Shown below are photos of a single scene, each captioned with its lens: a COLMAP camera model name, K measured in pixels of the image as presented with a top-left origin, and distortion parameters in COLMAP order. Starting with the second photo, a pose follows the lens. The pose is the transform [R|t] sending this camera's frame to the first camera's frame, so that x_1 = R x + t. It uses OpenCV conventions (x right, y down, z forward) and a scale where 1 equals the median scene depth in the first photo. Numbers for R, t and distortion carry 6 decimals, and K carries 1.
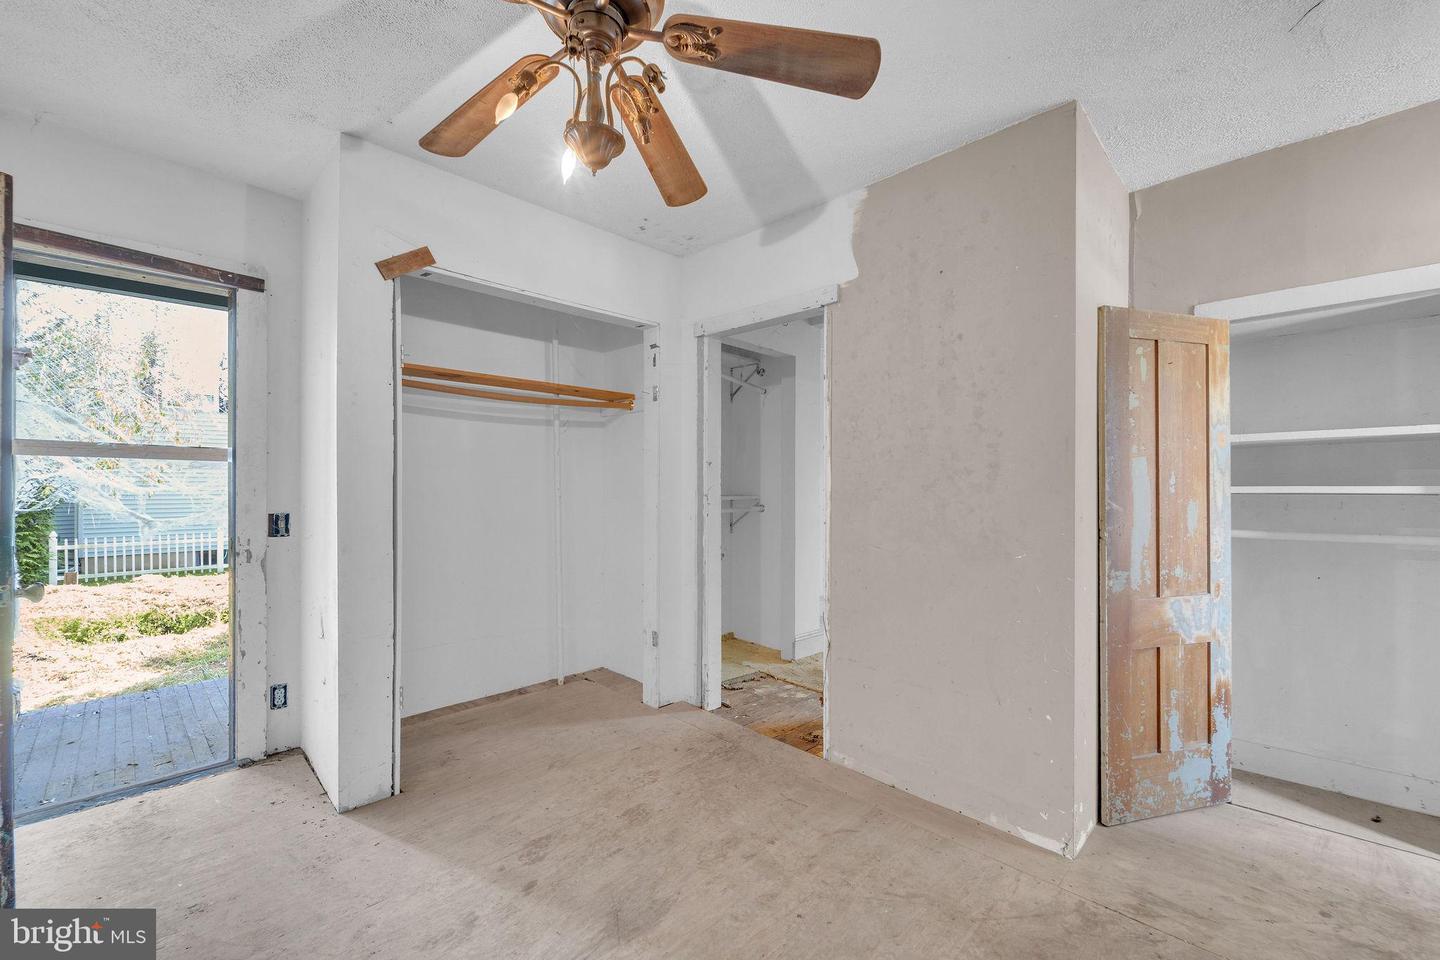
lens RADIAL K [[590.0, 0, 717.4], [0, 590.0, 473.2], [0, 0, 1]] dist [-0.000216, -0.001134]
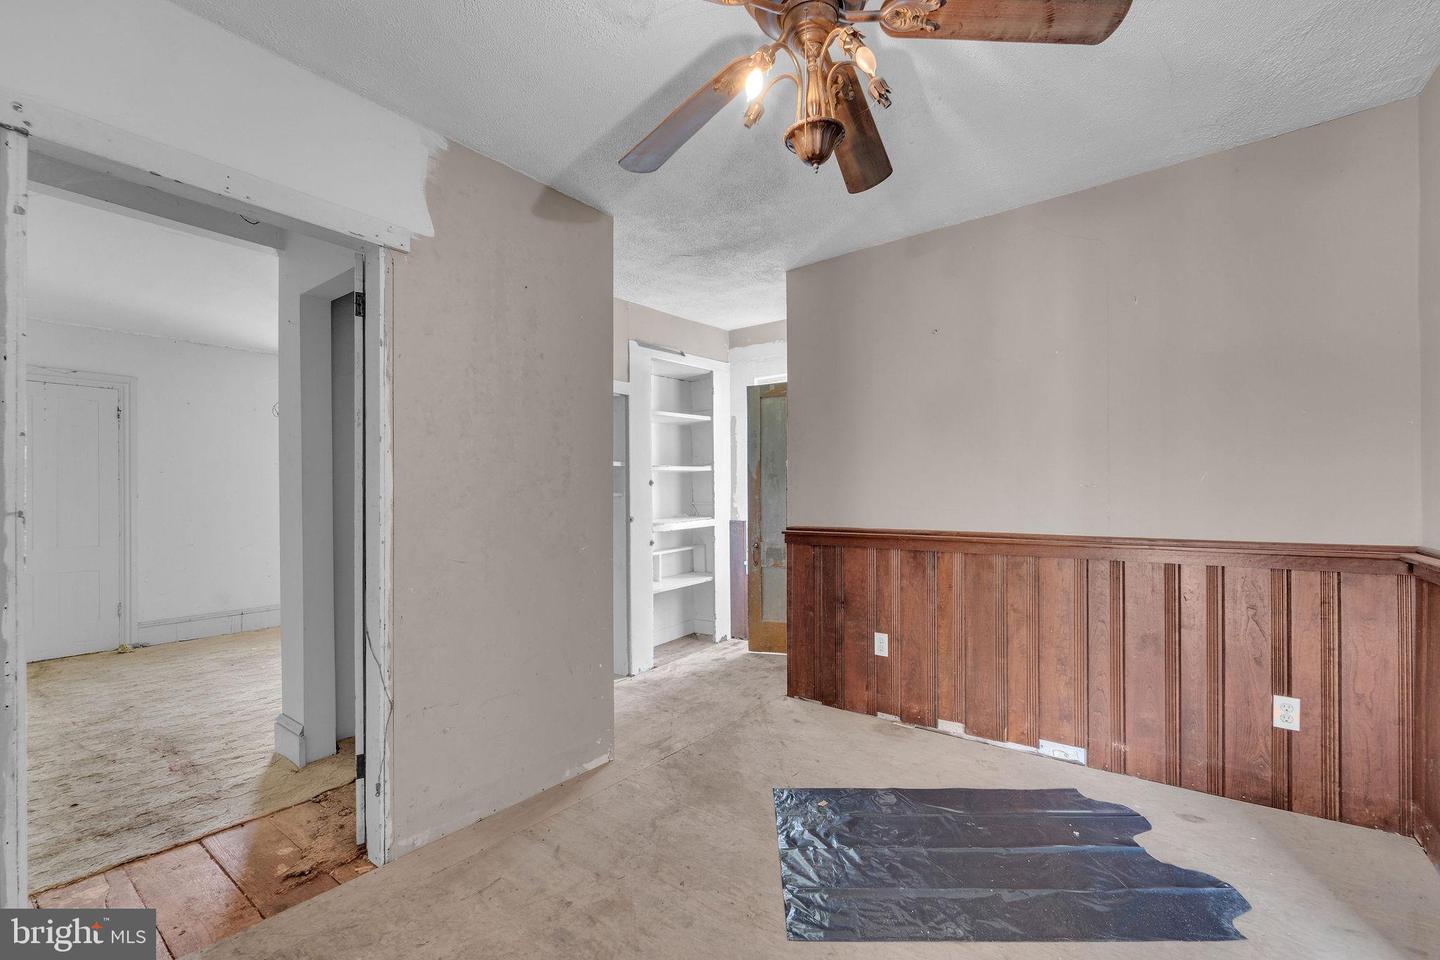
lens RADIAL K [[599.9, 0, 727.1], [0, 599.9, 485.0], [0, 0, 1]] dist [-0.001679, -0.000806]
pose [[-0.138935, 0.017595, 0.990145, -0.672078], [-0.014312, 0.999702, -0.019773, 0.023756], [-0.990198, -0.016918, -0.138642, 0.742201]]
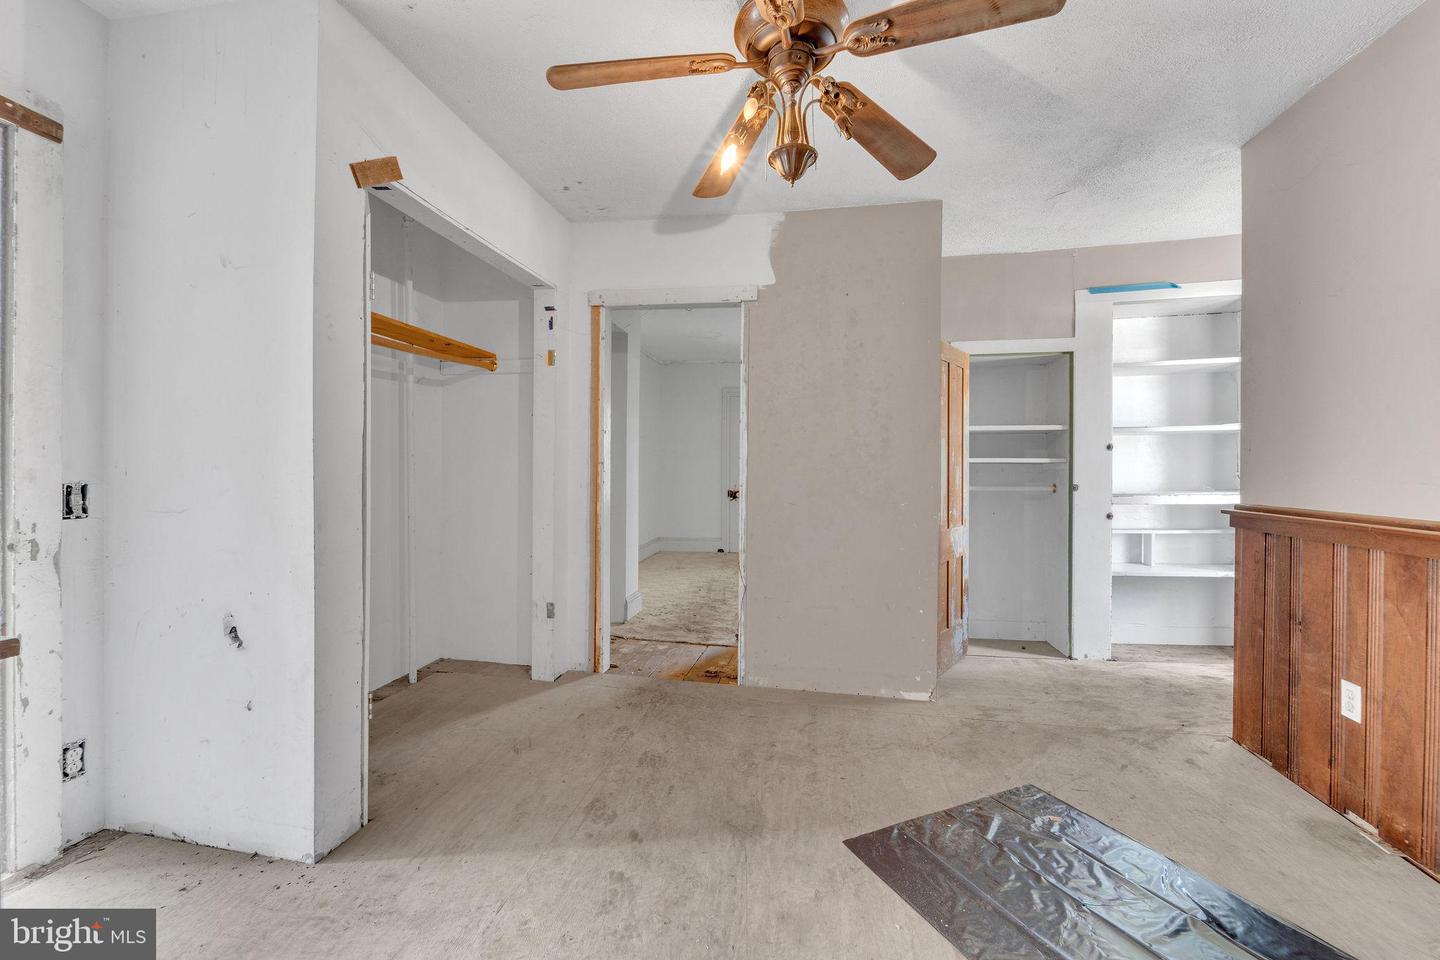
lens RADIAL K [[596.7, 0, 716.1], [0, 596.7, 453.3], [0, 0, 1]] dist [-0.001838, -0.000899]
pose [[0.823067, 0.016756, 0.567696, -0.586236], [-0.019683, 0.999806, -0.000973, 0.023305], [-0.567603, -0.010373, 0.823237, 0.051549]]
